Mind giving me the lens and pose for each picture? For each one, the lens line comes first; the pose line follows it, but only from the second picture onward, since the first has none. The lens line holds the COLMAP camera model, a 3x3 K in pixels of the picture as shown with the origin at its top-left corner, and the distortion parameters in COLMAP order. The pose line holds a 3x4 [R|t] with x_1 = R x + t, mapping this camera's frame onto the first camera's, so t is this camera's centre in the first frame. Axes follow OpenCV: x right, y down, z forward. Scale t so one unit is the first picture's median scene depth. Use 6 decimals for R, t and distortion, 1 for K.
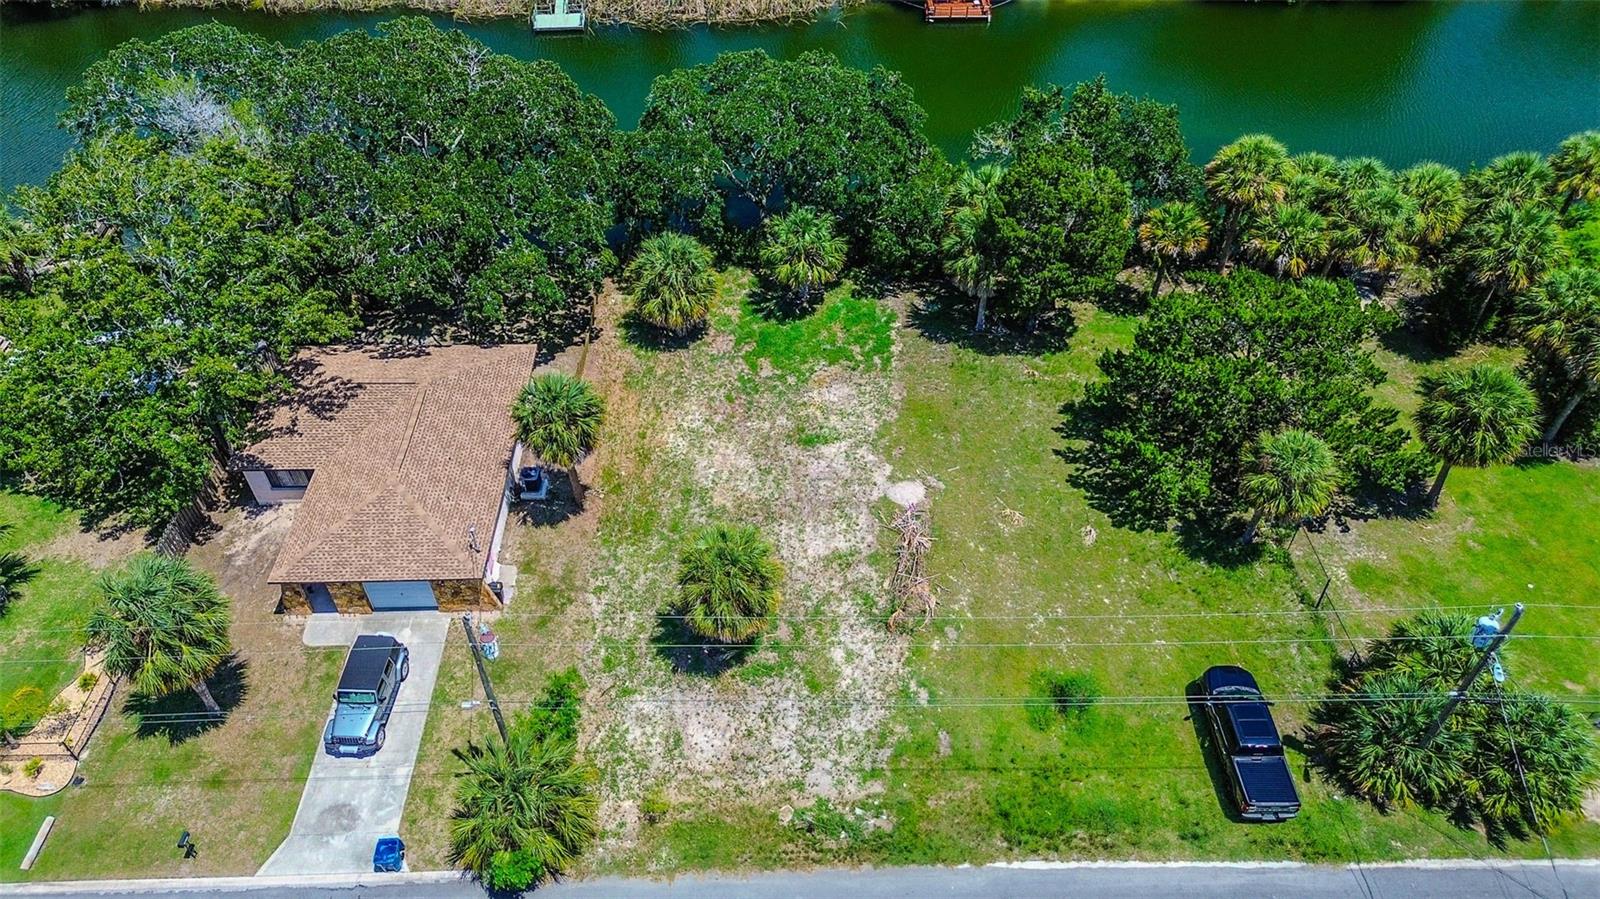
lens RADIAL K [[1139.7, 0, 798.1], [0, 1139.7, 446.0], [0, 0, 1]] dist [0.072444, -0.043557]
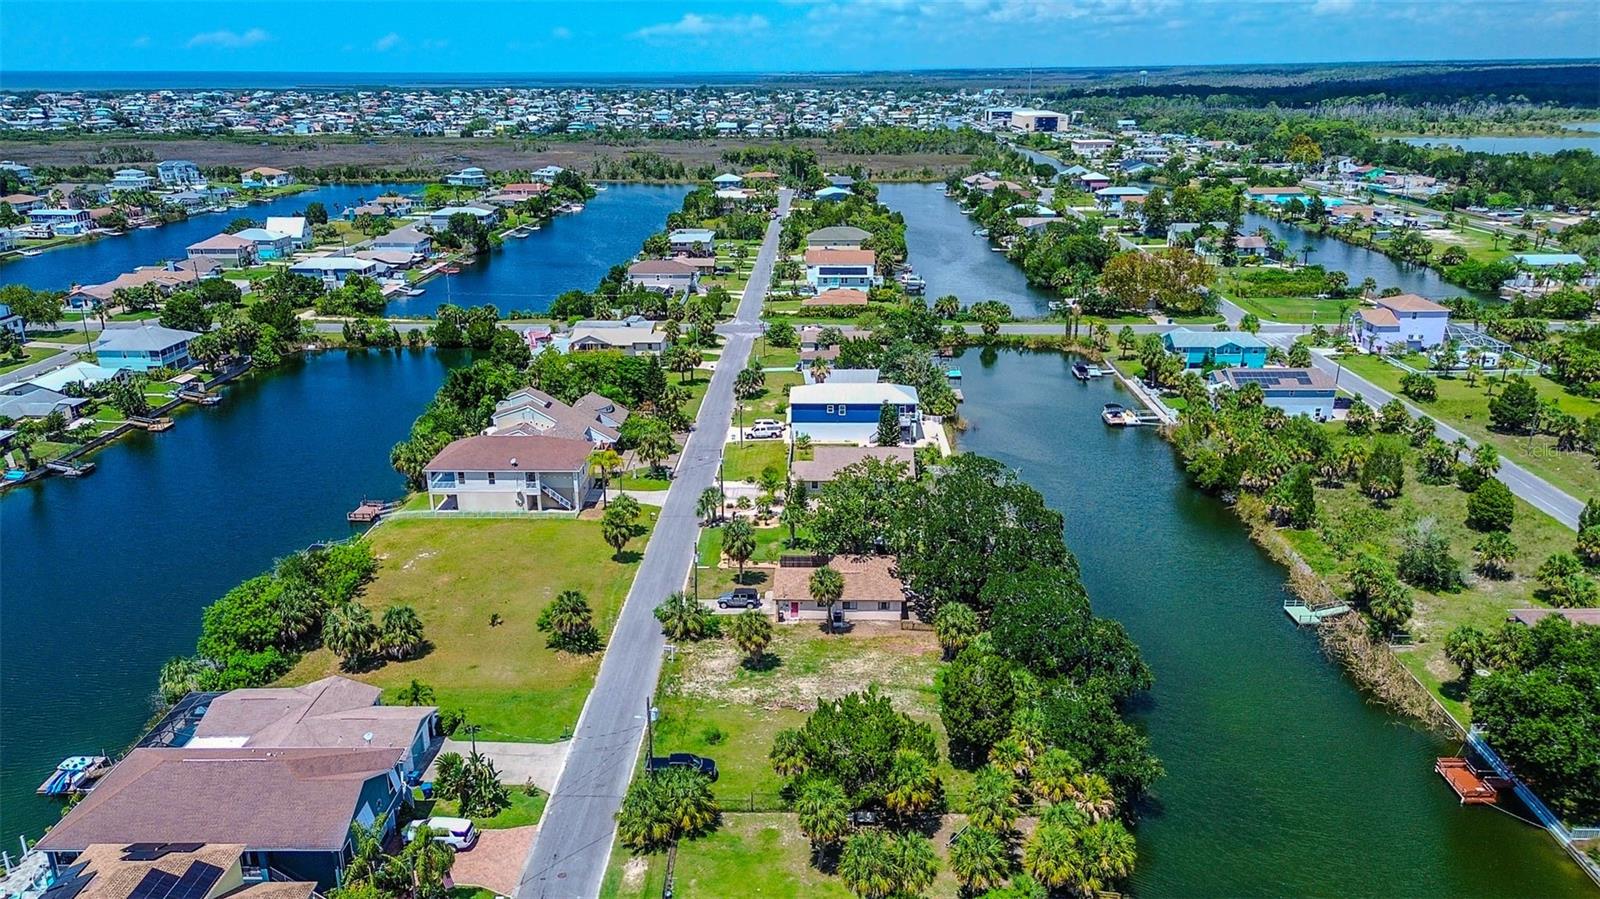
lens RADIAL K [[1139.7, 0, 802.0], [0, 1139.7, 438.3], [0, 0, 1]] dist [0.072444, -0.043557]
pose [[-0.031490, 0.315104, -0.948535, 2.236010], [-0.696090, 0.674111, 0.247049, -0.886628], [0.717264, 0.668045, 0.198113, 0.254289]]
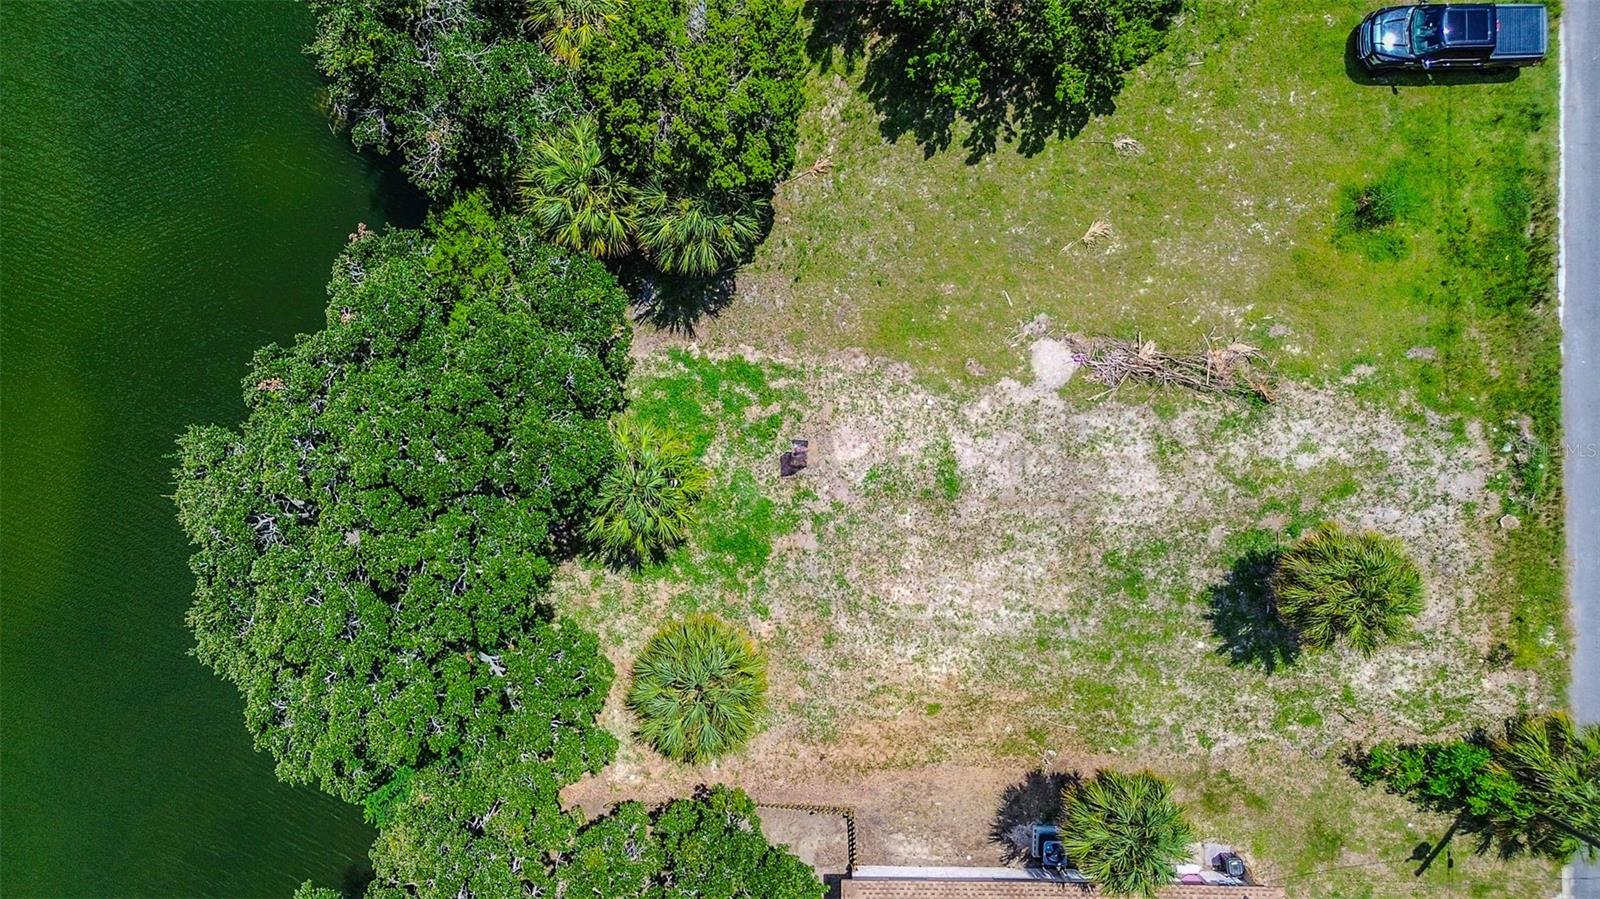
lens RADIAL K [[1139.7, 0, 792.2], [0, 1139.7, 453.5], [0, 0, 1]] dist [0.072444, -0.043557]
pose [[0.016480, -0.999610, 0.022564, 0.014240], [0.708071, 0.027601, 0.705602, -0.752977], [-0.705949, 0.004349, 0.708249, 0.665043]]
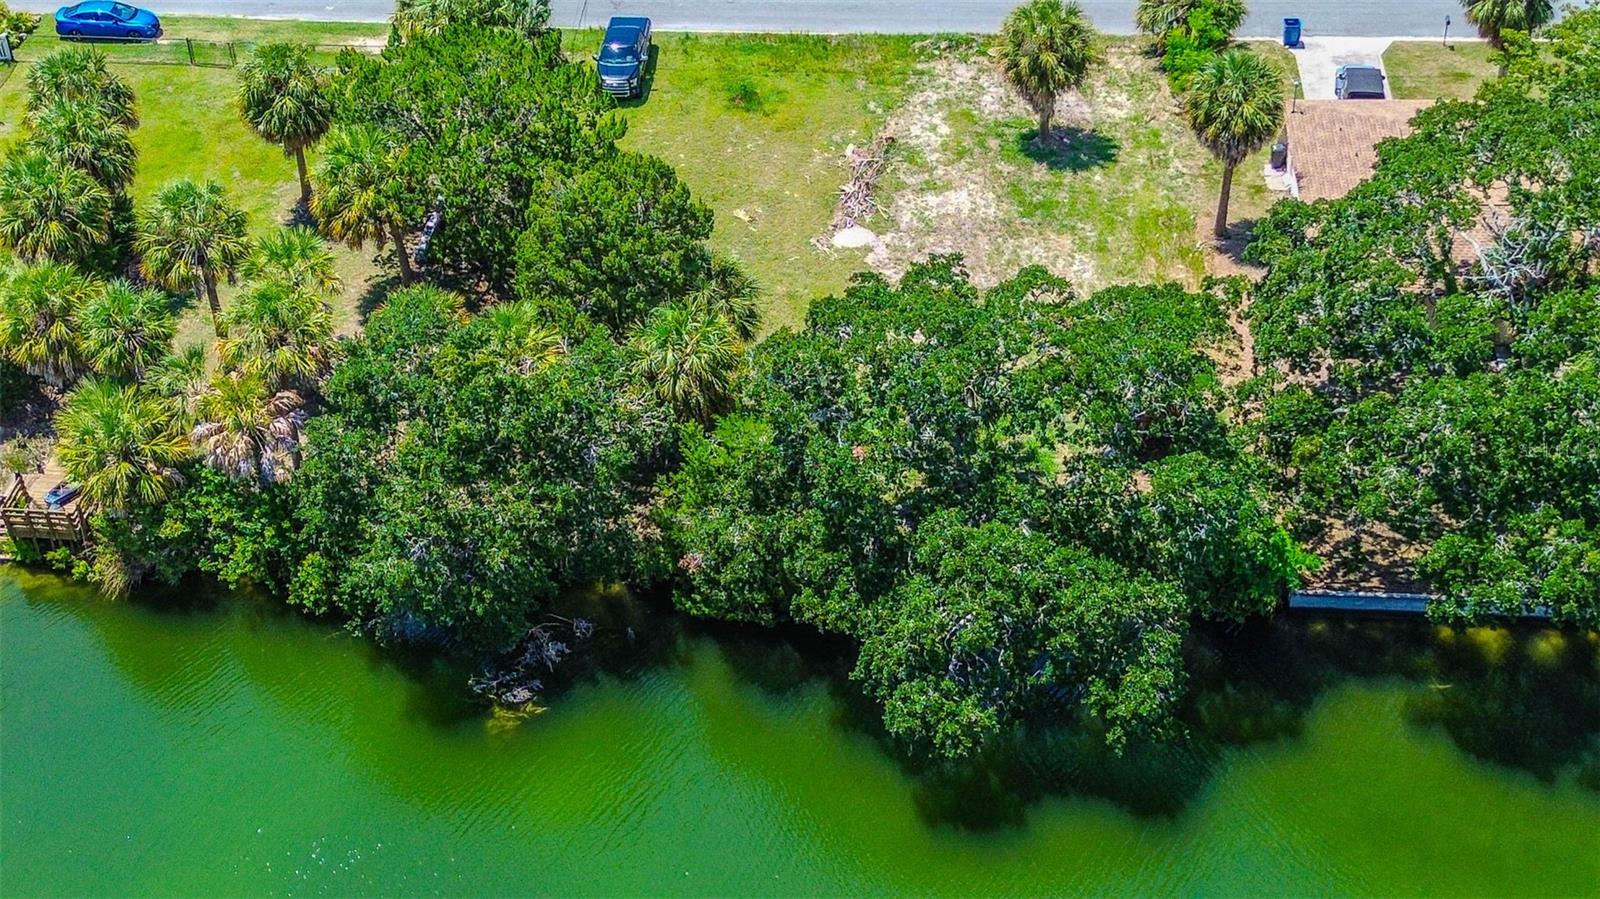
lens RADIAL K [[2310.1, 0, 802.3], [0, 2310.1, 450.7], [0, 0, 1]] dist [0.163451, 0.000000]
pose [[-0.996570, -0.029387, 0.077361, -0.011395], [0.072291, 0.145837, 0.986664, -2.029199], [-0.040278, 0.988872, -0.143212, 1.673993]]
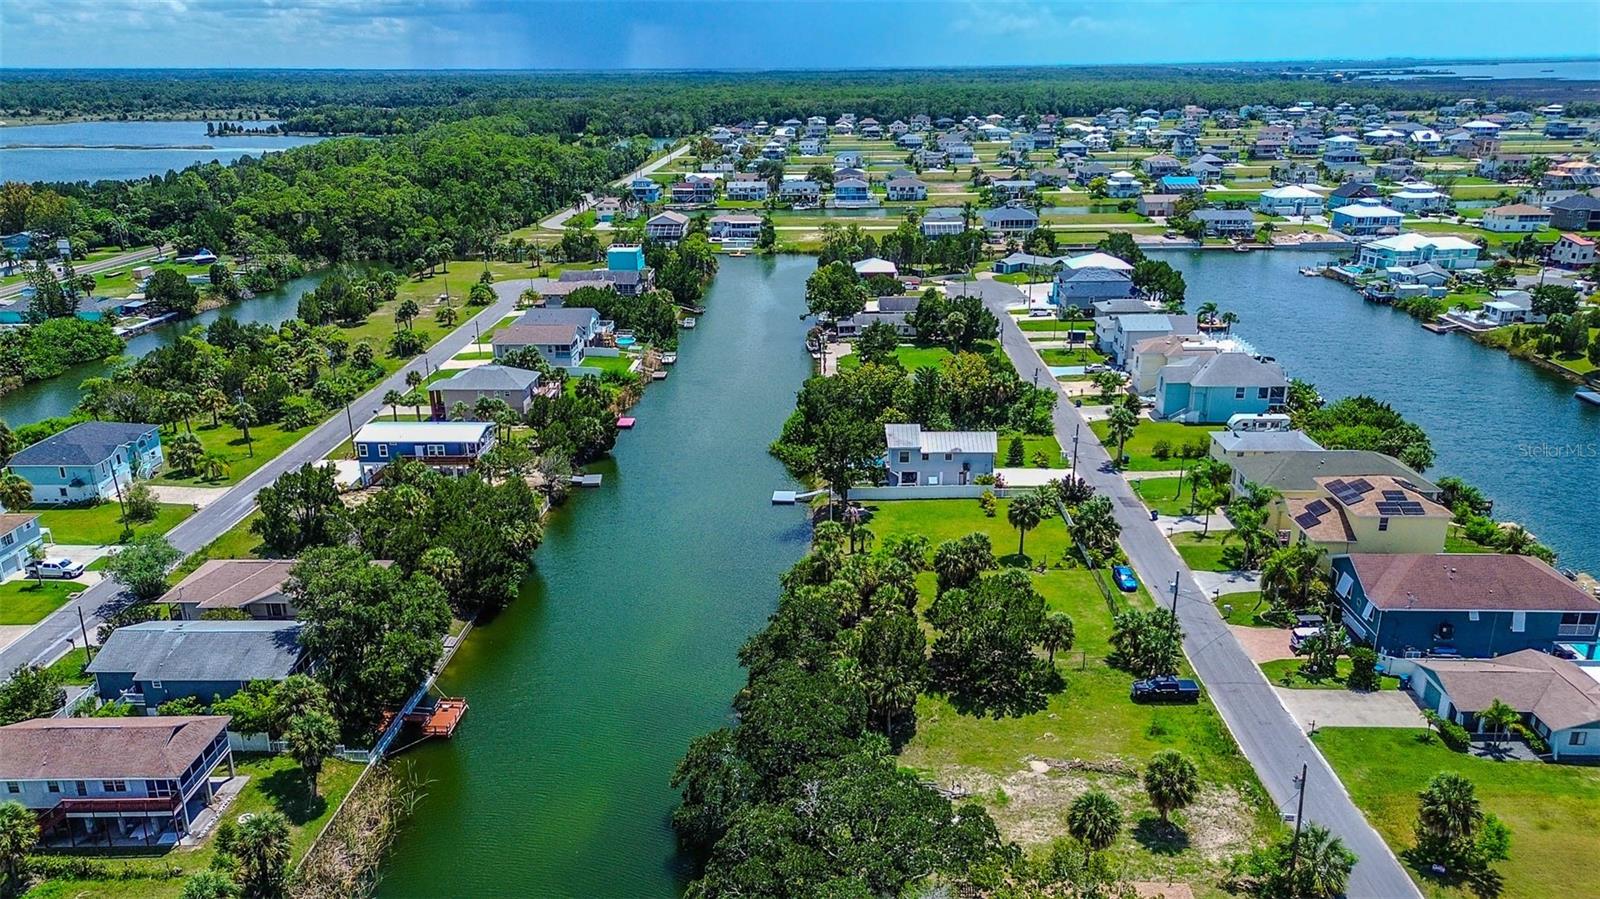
lens RADIAL K [[1139.7, 0, 797.8], [0, 1139.7, 451.6], [0, 0, 1]] dist [0.072444, -0.043557]
pose [[0.043606, -0.316514, 0.947585, -1.787071], [0.703623, 0.683070, 0.195781, -1.110232], [-0.709234, 0.658205, 0.252492, 0.553815]]
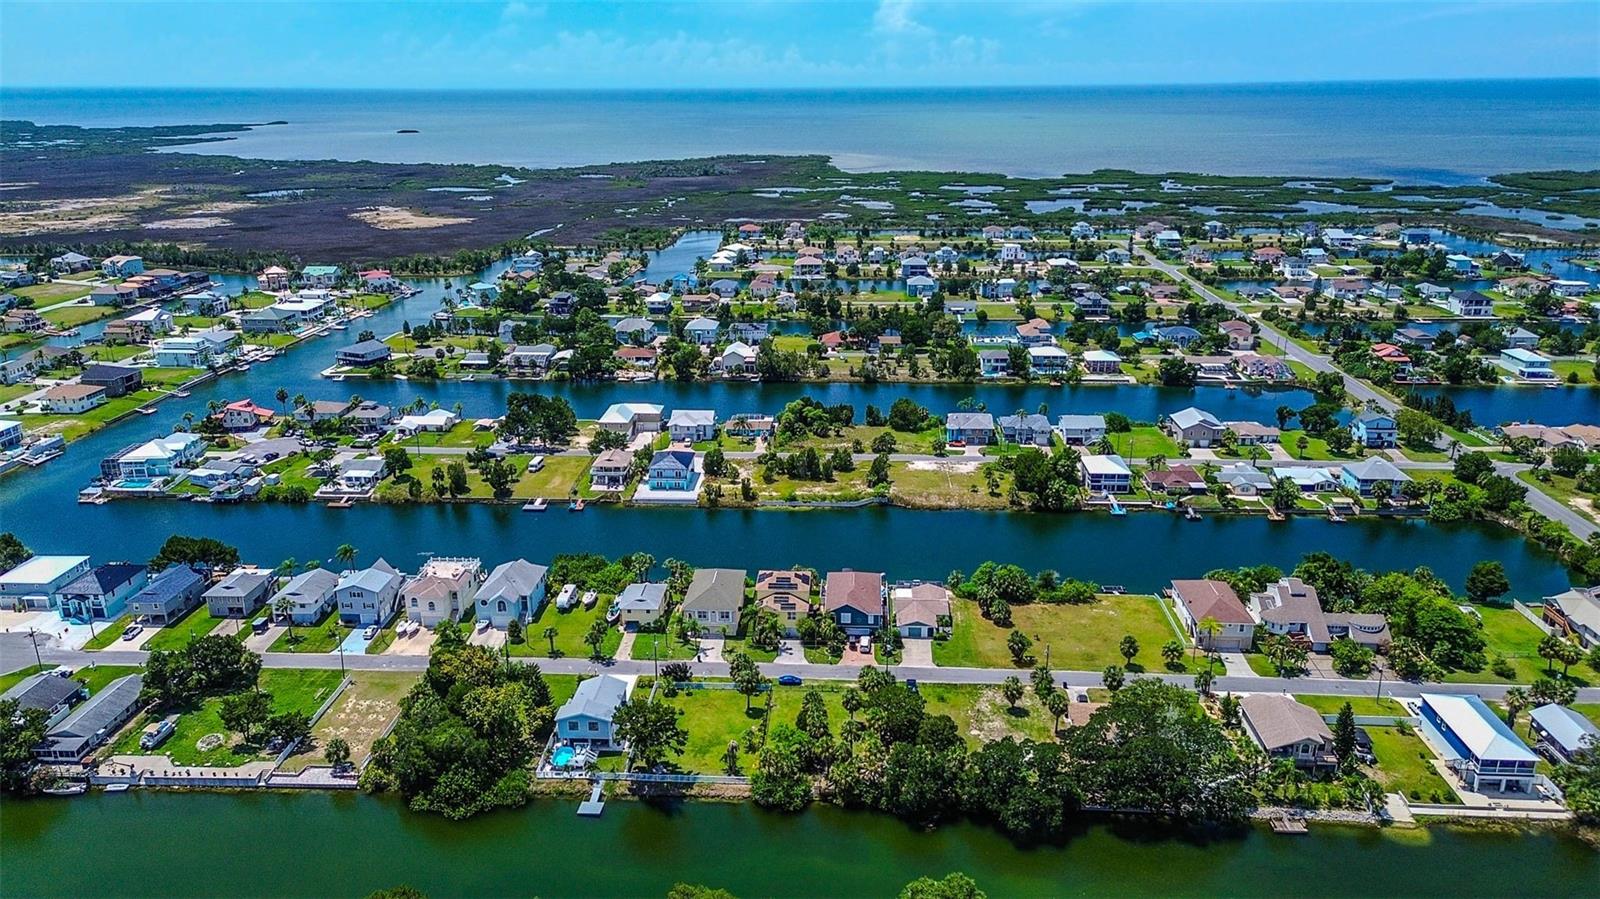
lens RADIAL K [[1139.7, 0, 802.0], [0, 1139.7, 444.7], [0, 0, 1]] dist [0.072444, -0.043557]
pose [[-0.997724, -0.009562, 0.066744, 0.523129], [0.054513, 0.468166, 0.881957, -4.754409], [-0.039681, 0.883589, -0.466580, 2.368454]]
